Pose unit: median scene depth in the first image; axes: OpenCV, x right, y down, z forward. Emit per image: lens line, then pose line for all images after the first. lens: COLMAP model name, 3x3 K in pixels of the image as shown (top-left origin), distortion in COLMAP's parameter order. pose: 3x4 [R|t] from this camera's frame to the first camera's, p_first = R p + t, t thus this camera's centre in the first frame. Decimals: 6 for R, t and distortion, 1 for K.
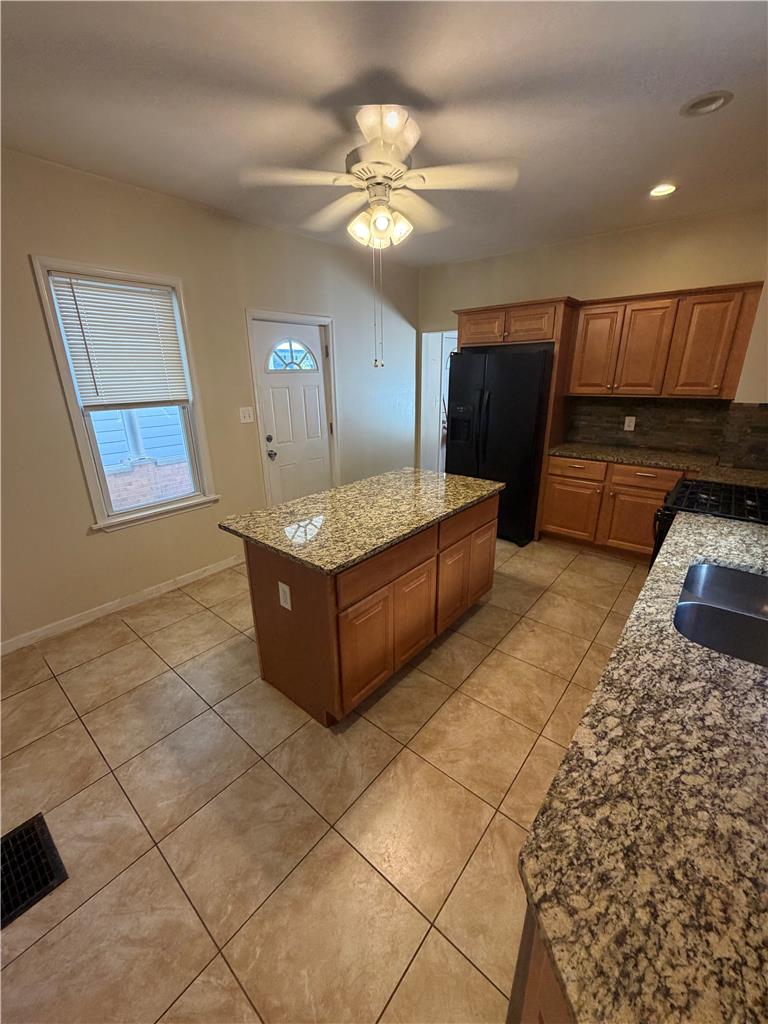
lens RADIAL K [[407.0, 0, 386.5], [0, 407.0, 509.9], [0, 0, 1]] dist [-0.000997, -0.000332]
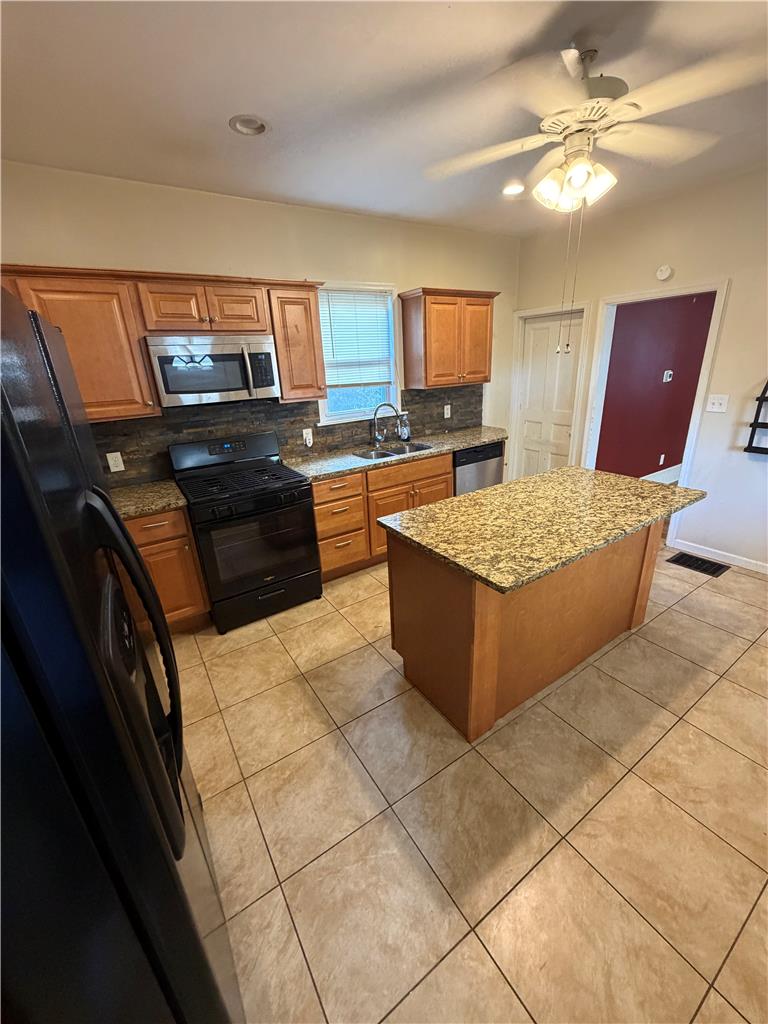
lens RADIAL K [[407.0, 0, 385.3], [0, 407.0, 509.8], [0, 0, 1]] dist [-0.000997, -0.000332]
pose [[-0.954992, -0.046783, 0.292920, 0.070176], [0.149602, 0.776740, 0.611796, -0.668169], [-0.256145, 0.628081, -0.734781, 1.910971]]
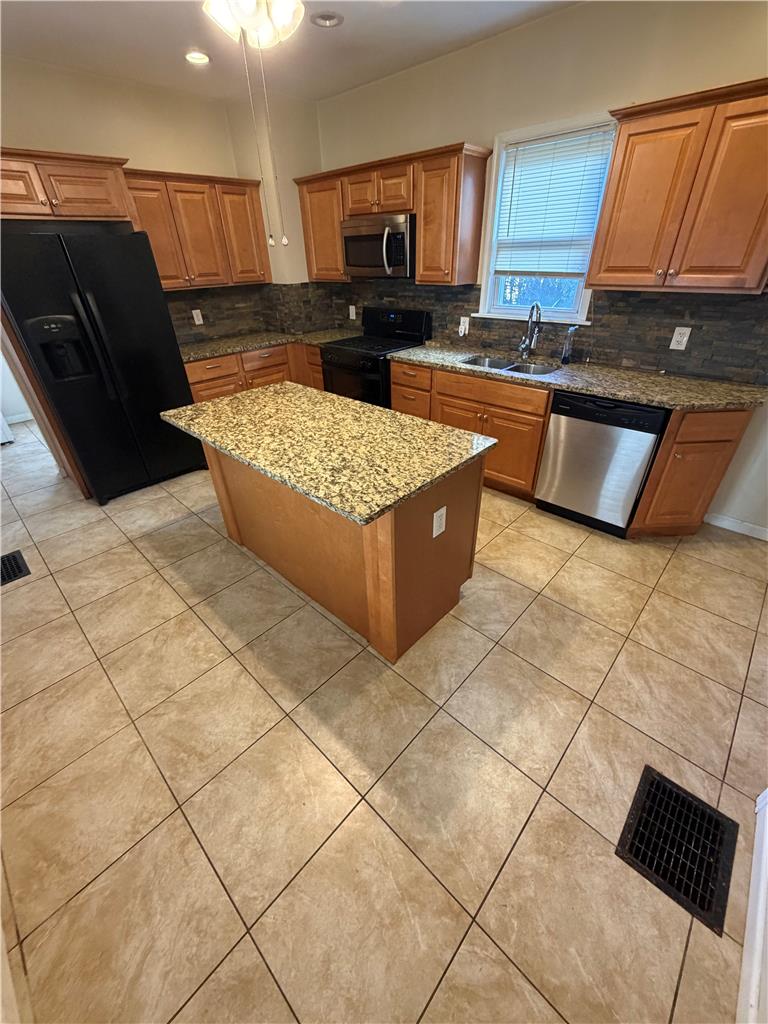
lens RADIAL K [[407.0, 0, 386.4], [0, 407.0, 509.8], [0, 0, 1]] dist [-0.000997, -0.000332]
pose [[0.056876, -0.524009, 0.849811, -0.881054], [0.344679, 0.809160, 0.475874, -0.248138], [-0.936996, 0.265846, 0.226637, 0.776473]]
